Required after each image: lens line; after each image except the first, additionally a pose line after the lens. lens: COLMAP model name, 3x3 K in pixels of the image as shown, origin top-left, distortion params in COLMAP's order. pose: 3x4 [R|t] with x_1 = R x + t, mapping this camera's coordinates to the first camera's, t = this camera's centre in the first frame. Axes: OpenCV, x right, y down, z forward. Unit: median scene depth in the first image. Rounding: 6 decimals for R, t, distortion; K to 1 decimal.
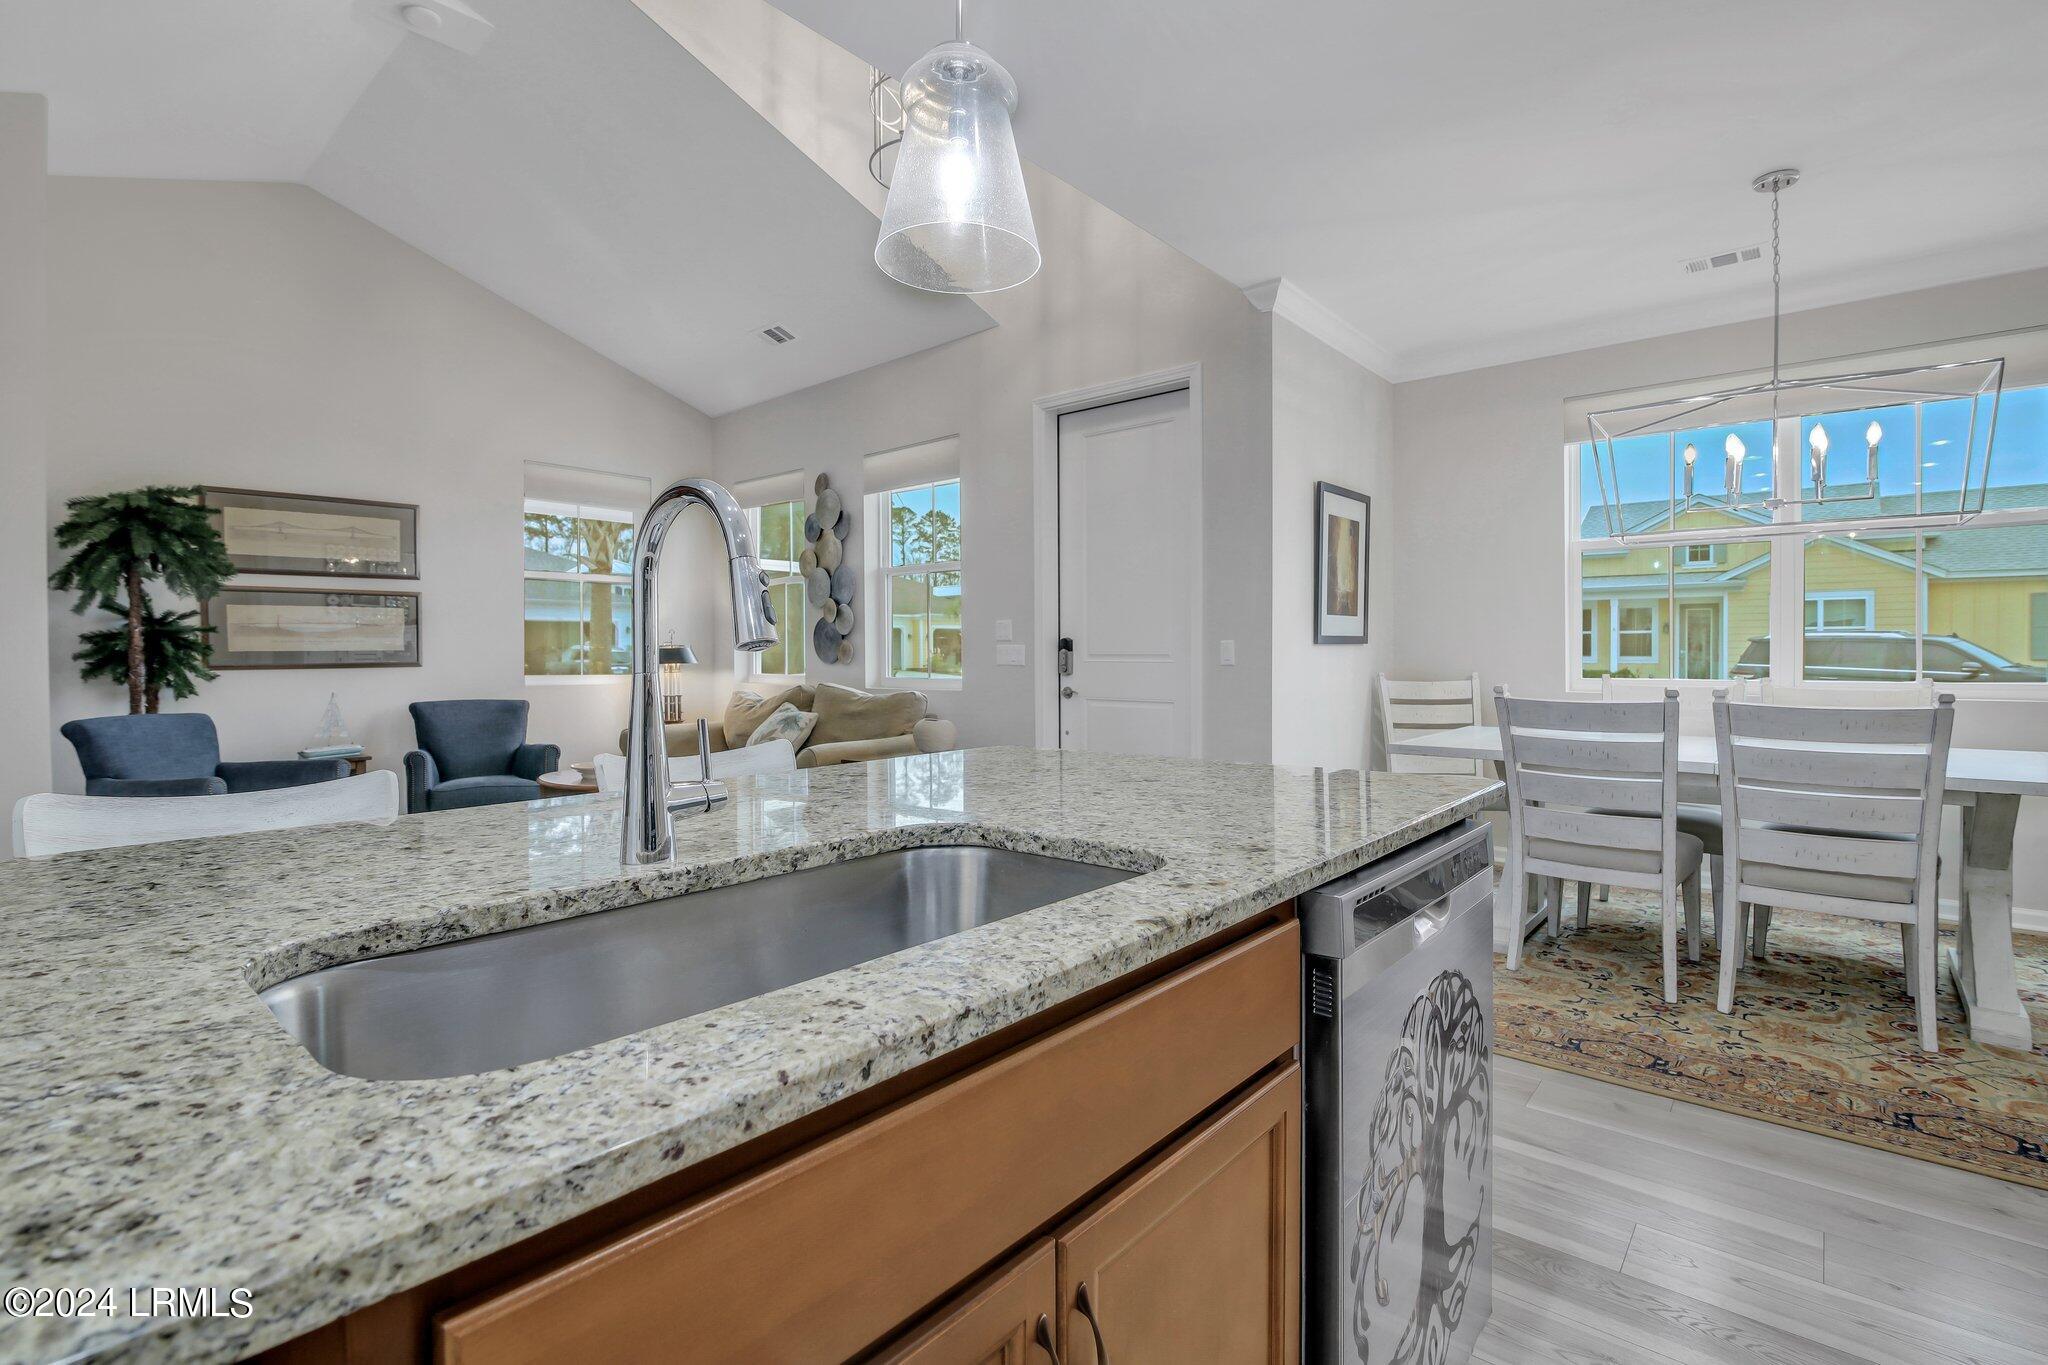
lens RADIAL K [[941.9, 0, 1040.5], [0, 941.9, 656.9], [0, 0, 1]] dist [-0.015908, 0.001578]
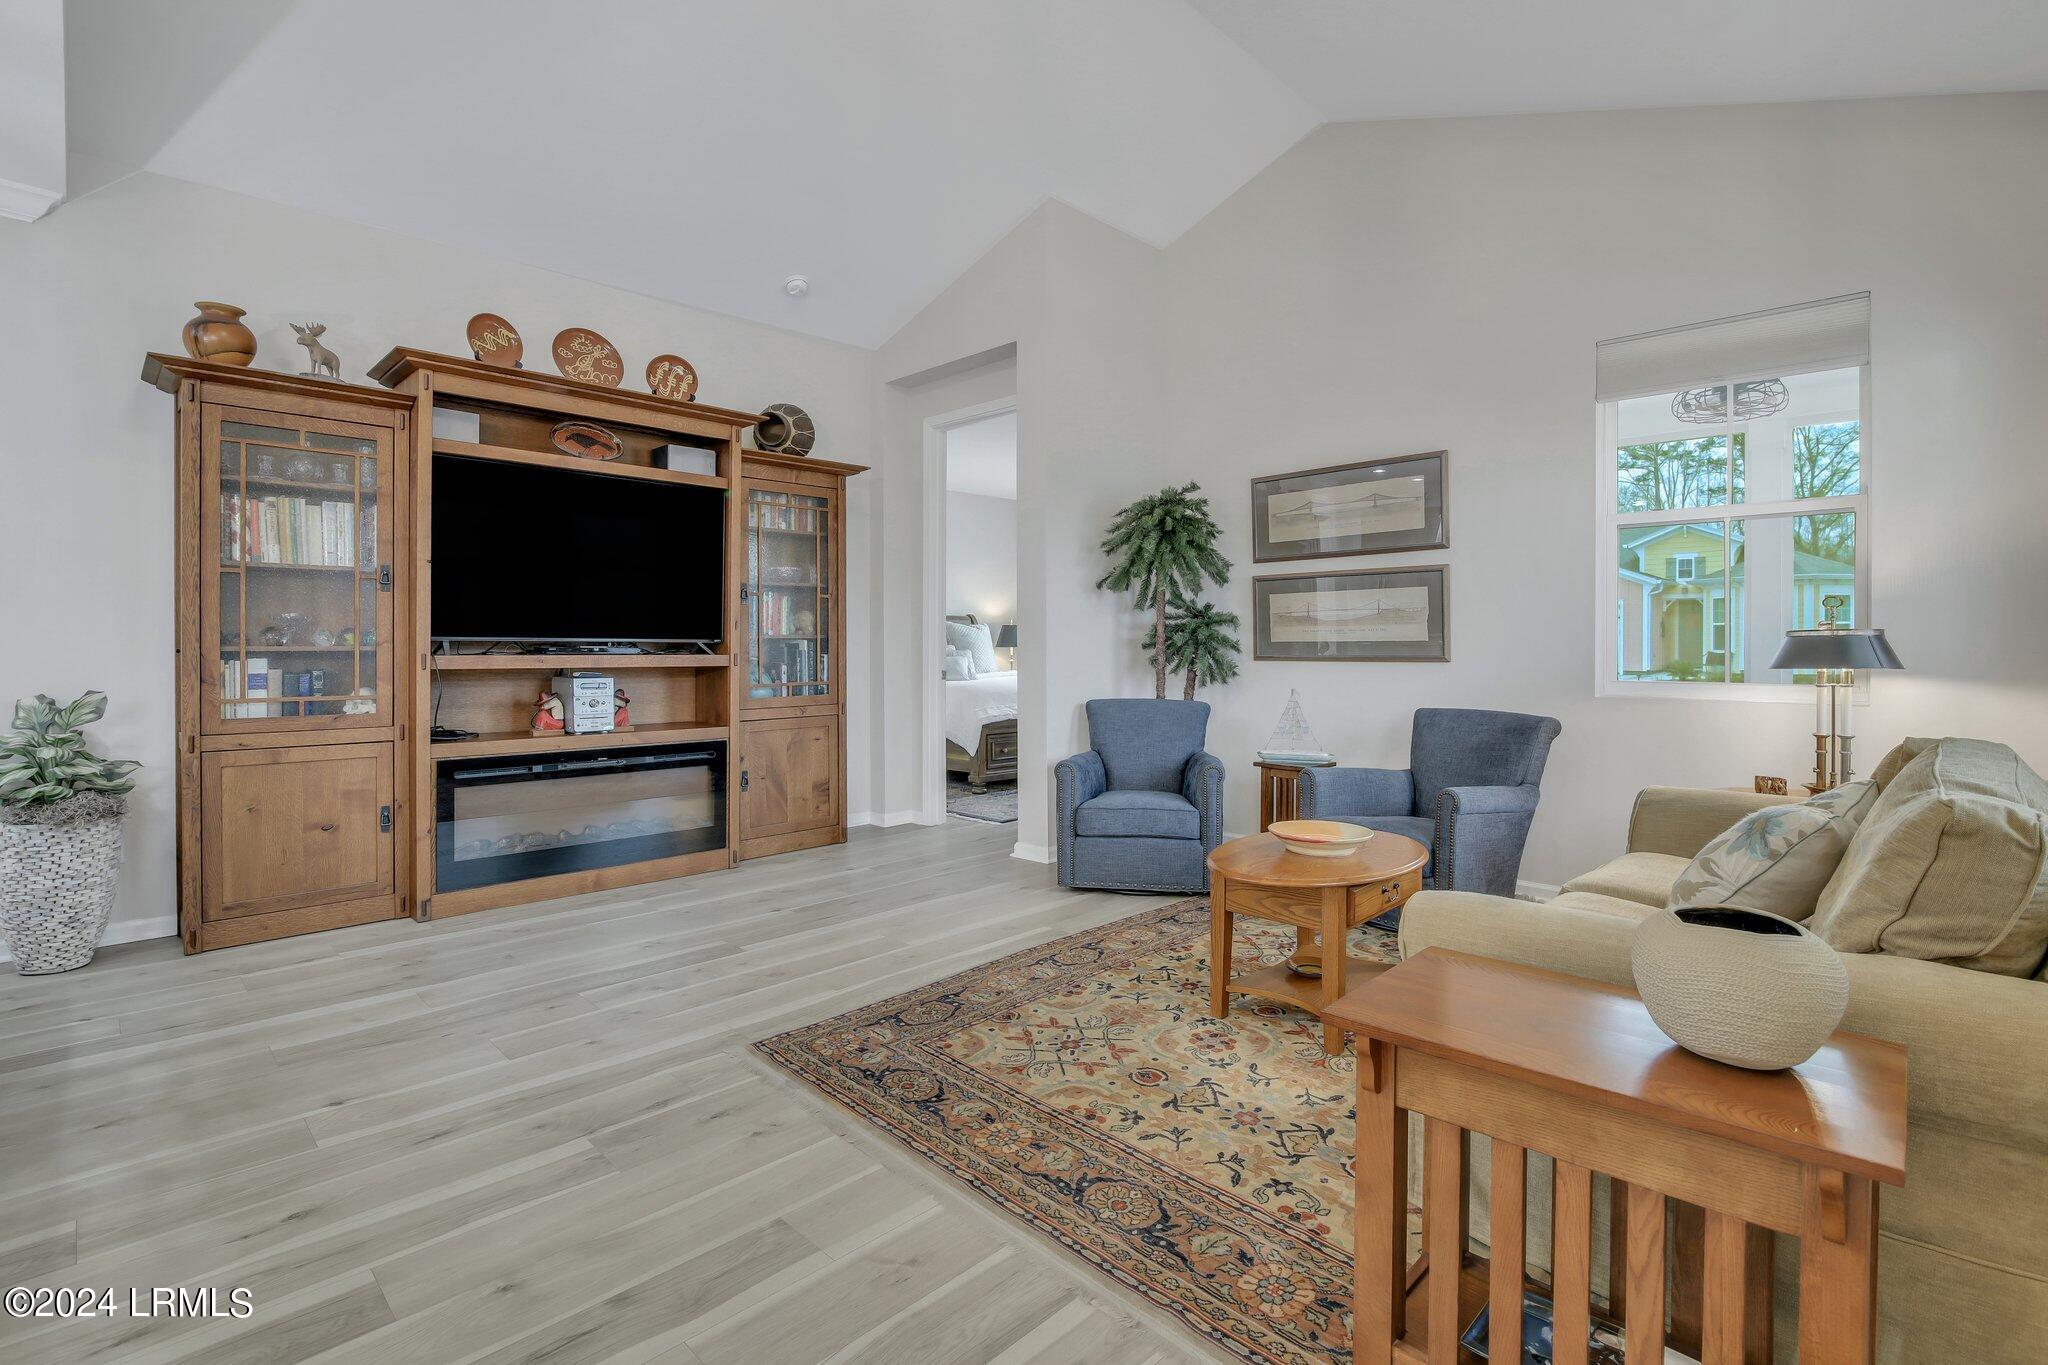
lens RADIAL K [[941.9, 0, 1017.5], [0, 941.9, 635.0], [0, 0, 1]] dist [-0.015908, 0.001578]
pose [[-0.071375, -0.003978, -0.997442, 0.146047], [-0.004646, 0.999983, -0.003656, -0.008641], [0.997439, 0.004373, -0.071392, 0.840558]]
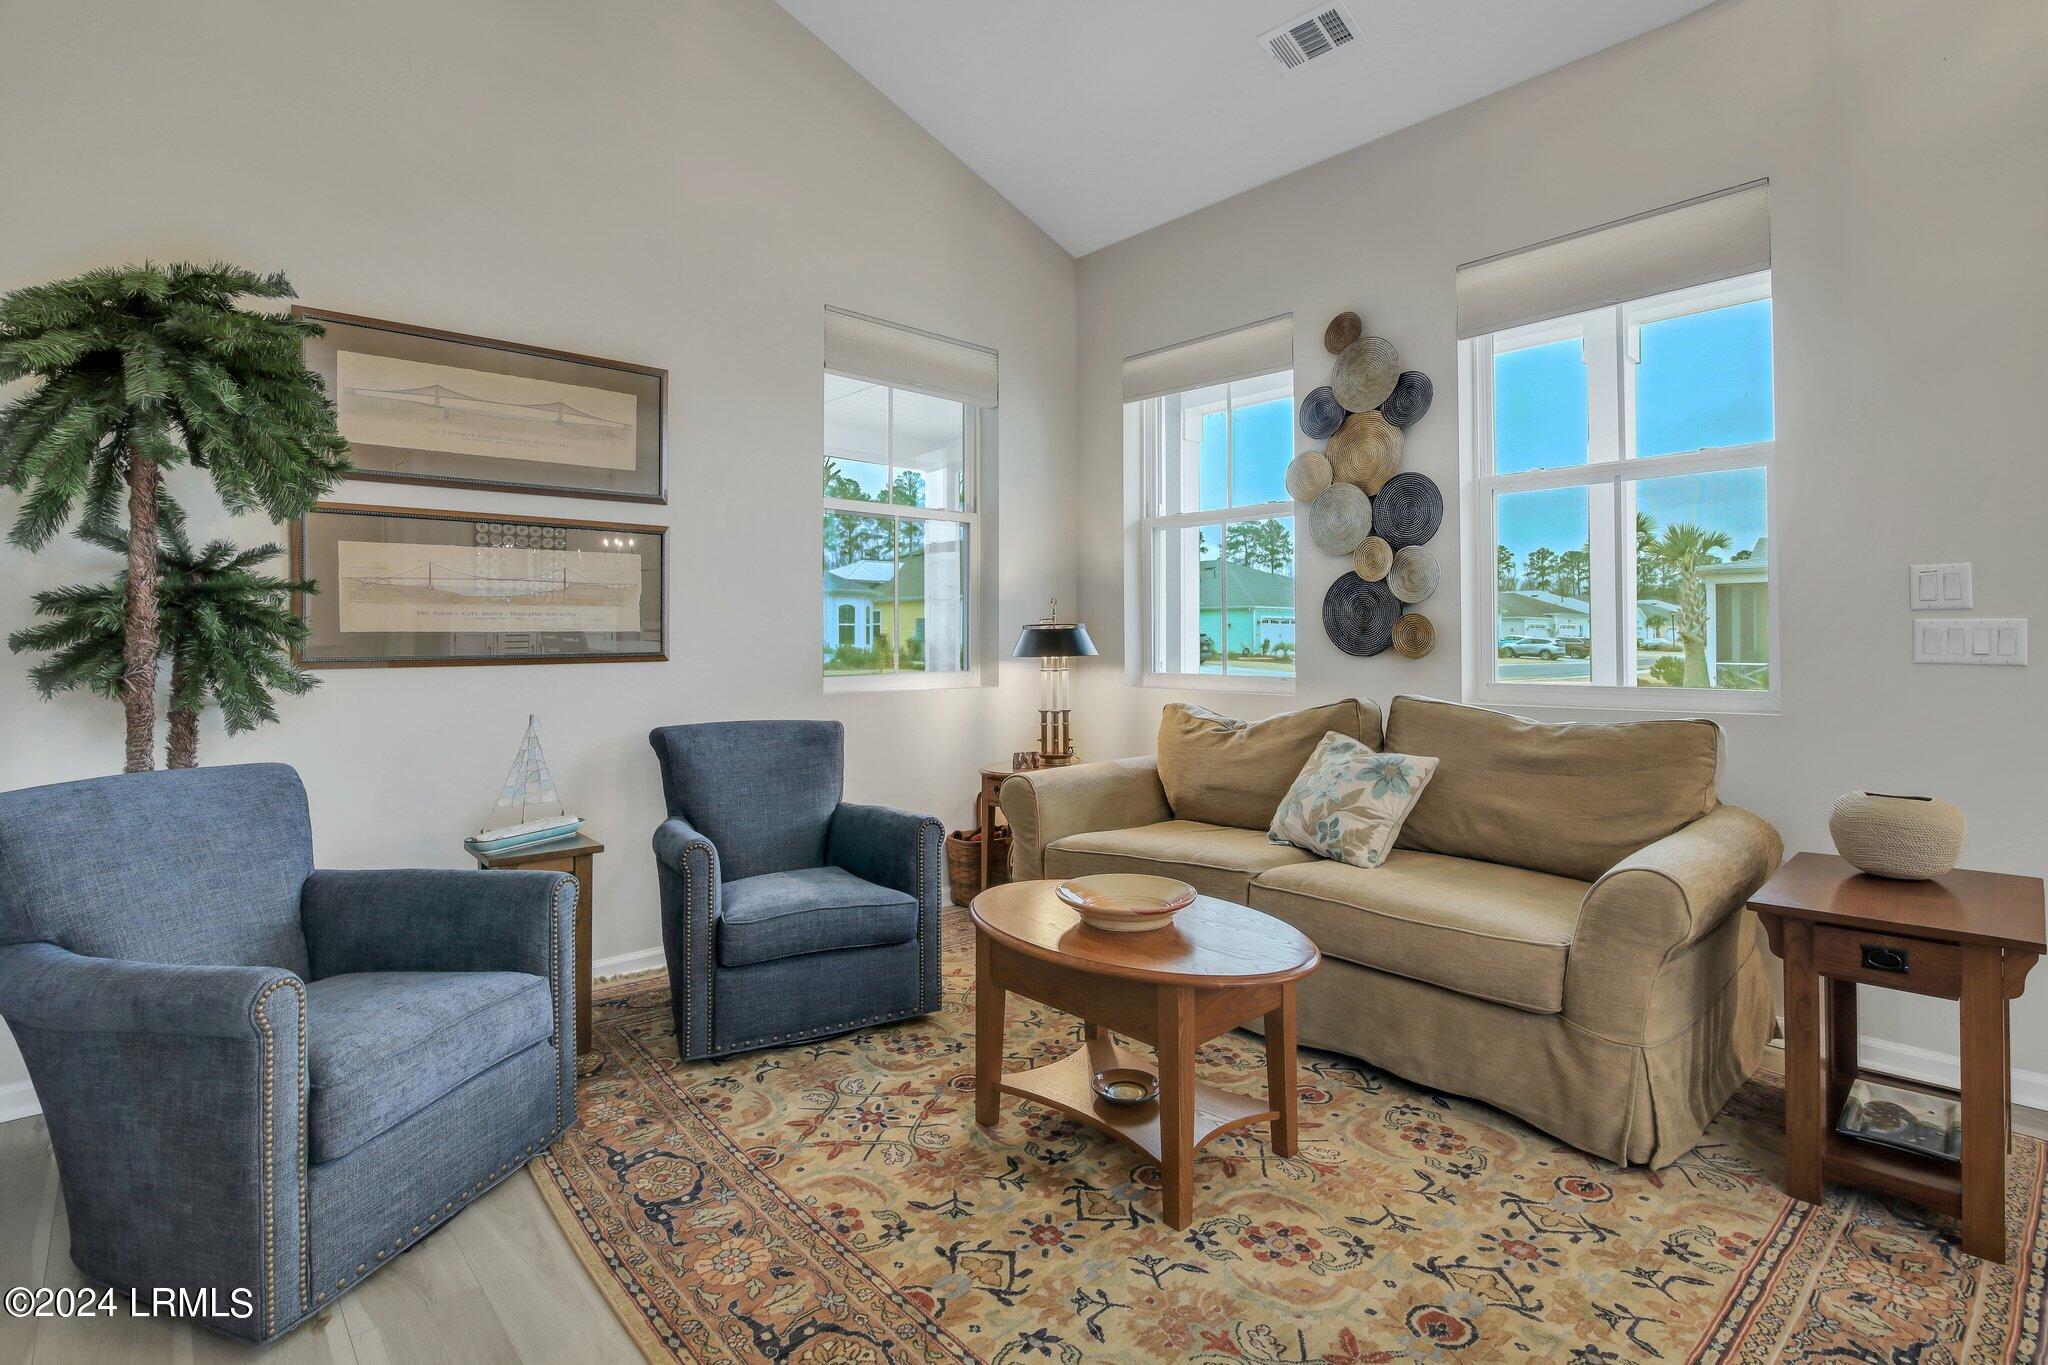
lens RADIAL K [[971.7, 0, 1041.7], [0, 971.7, 623.7], [0, 0, 1]] dist [-0.020494, 0.000618]
pose [[0.993799, 0.000260, -0.111189, -0.451538], [-0.002584, 0.999781, -0.020759, -0.000352], [0.111159, 0.020918, 0.993582, 0.543733]]
